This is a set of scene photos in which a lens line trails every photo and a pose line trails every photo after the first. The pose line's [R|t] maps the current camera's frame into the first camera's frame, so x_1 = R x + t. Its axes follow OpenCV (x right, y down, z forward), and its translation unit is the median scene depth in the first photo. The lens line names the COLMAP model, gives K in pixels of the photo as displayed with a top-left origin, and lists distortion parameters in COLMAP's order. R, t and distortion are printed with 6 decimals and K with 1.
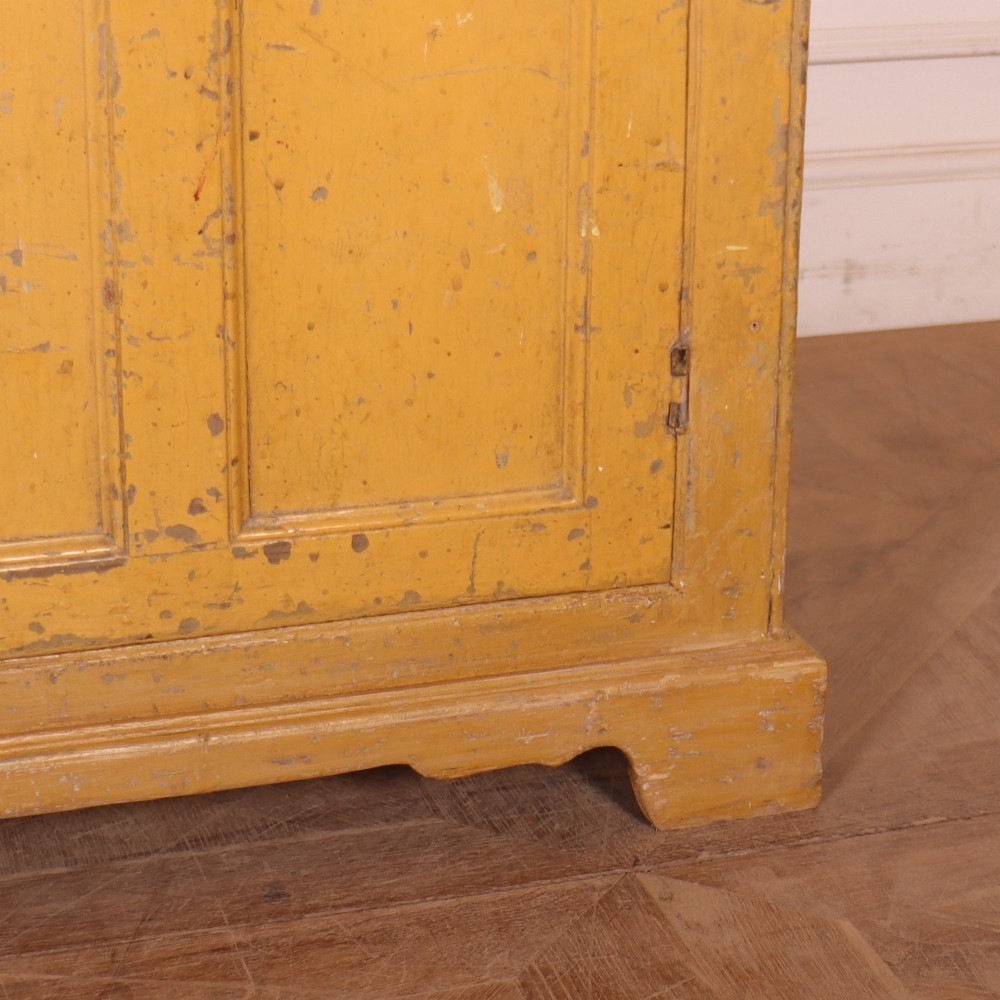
lens RADIAL K [[2607.5, 0, 649.7], [0, 2607.5, 499.9], [0, 0, 1]] dist [-0.154863, -0.051509]
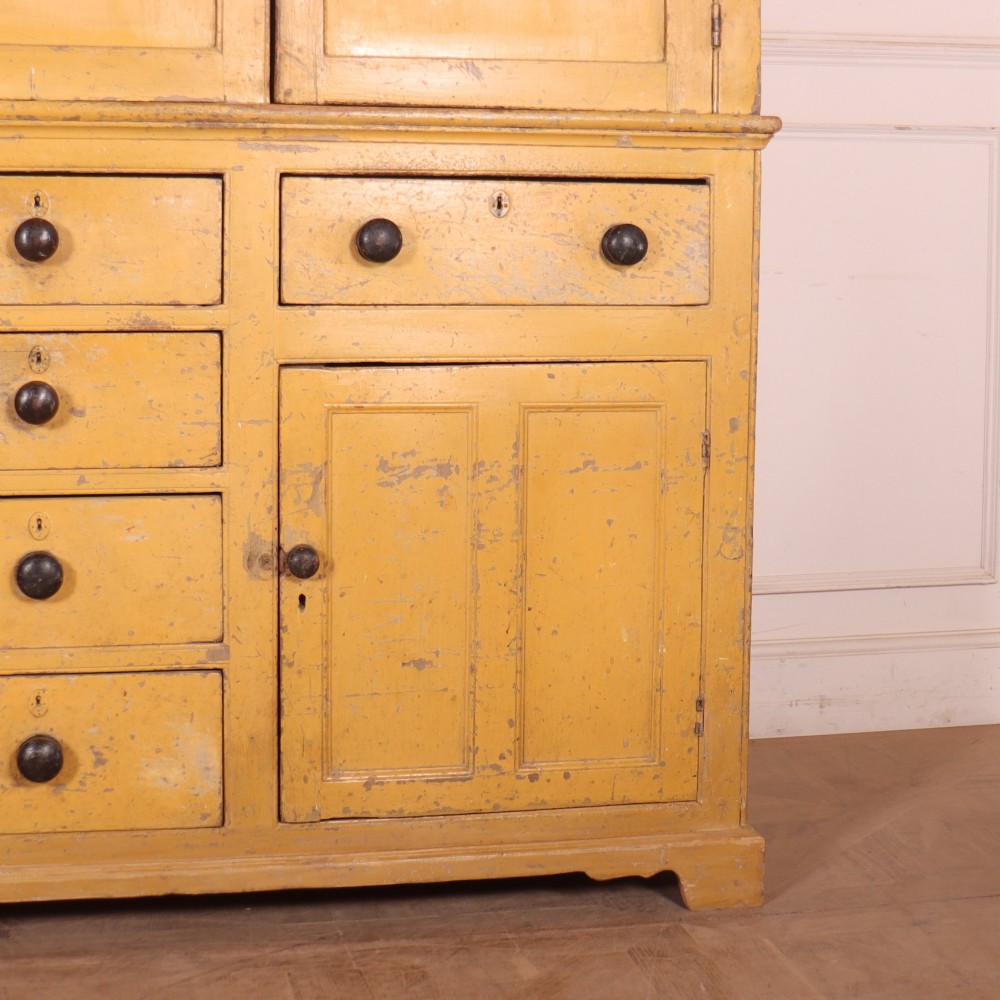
lens RADIAL K [[2131.9, 0, 529.2], [0, 2131.9, 426.9], [0, 0, 1]] dist [-0.190338, 0.191120]
pose [[0.992473, -0.003233, -0.122423, 0.097760], [-0.027743, 0.967728, -0.250464, 0.197538], [0.119282, 0.251975, 0.960354, -0.993550]]
